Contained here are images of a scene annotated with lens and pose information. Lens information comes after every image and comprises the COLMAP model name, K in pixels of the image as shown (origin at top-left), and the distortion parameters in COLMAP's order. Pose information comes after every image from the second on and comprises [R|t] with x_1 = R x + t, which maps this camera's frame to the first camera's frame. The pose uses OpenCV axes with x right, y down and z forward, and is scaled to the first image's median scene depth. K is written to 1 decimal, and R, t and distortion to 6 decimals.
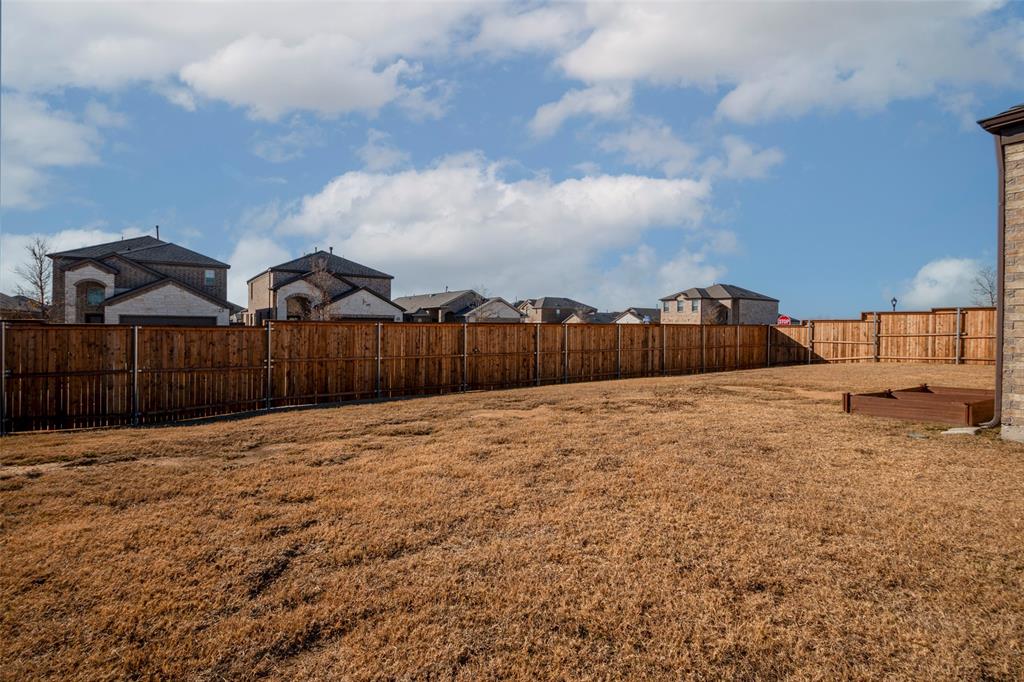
lens RADIAL K [[464.1, 0, 509.0], [0, 464.1, 335.9], [0, 0, 1]] dist [-0.024796, -0.001786]
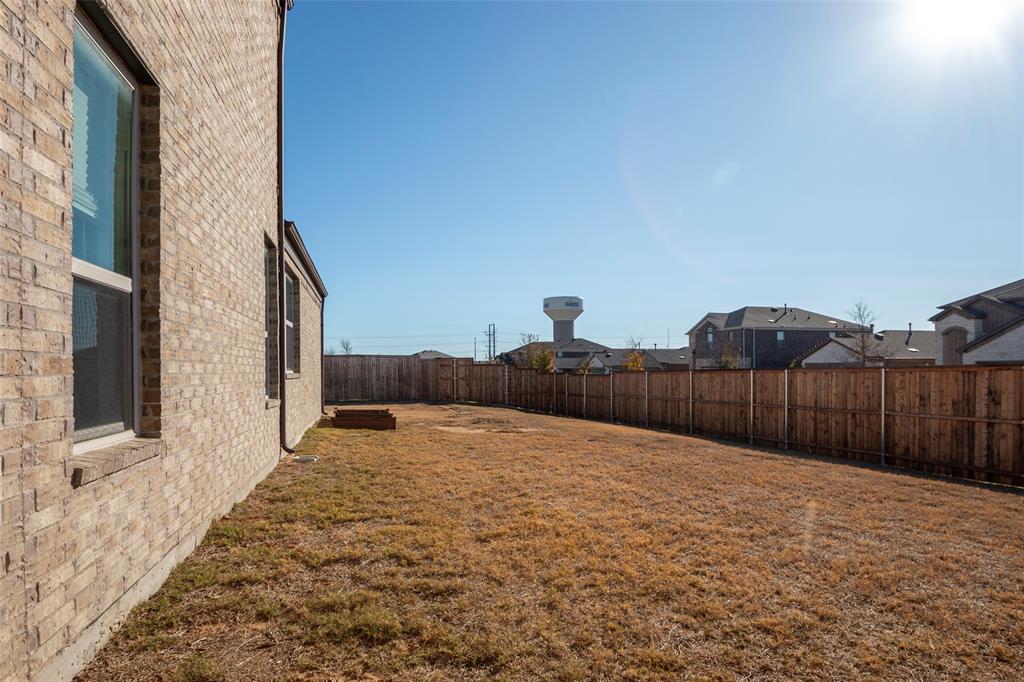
lens RADIAL K [[565.9, 0, 507.3], [0, 565.9, 371.7], [0, 0, 1]] dist [-0.000224, -0.000195]
pose [[-0.266947, -0.007760, -0.963680, 0.522419], [-0.016873, 0.999852, -0.003378, -0.005288], [0.963564, 0.015358, -0.267038, 0.383372]]
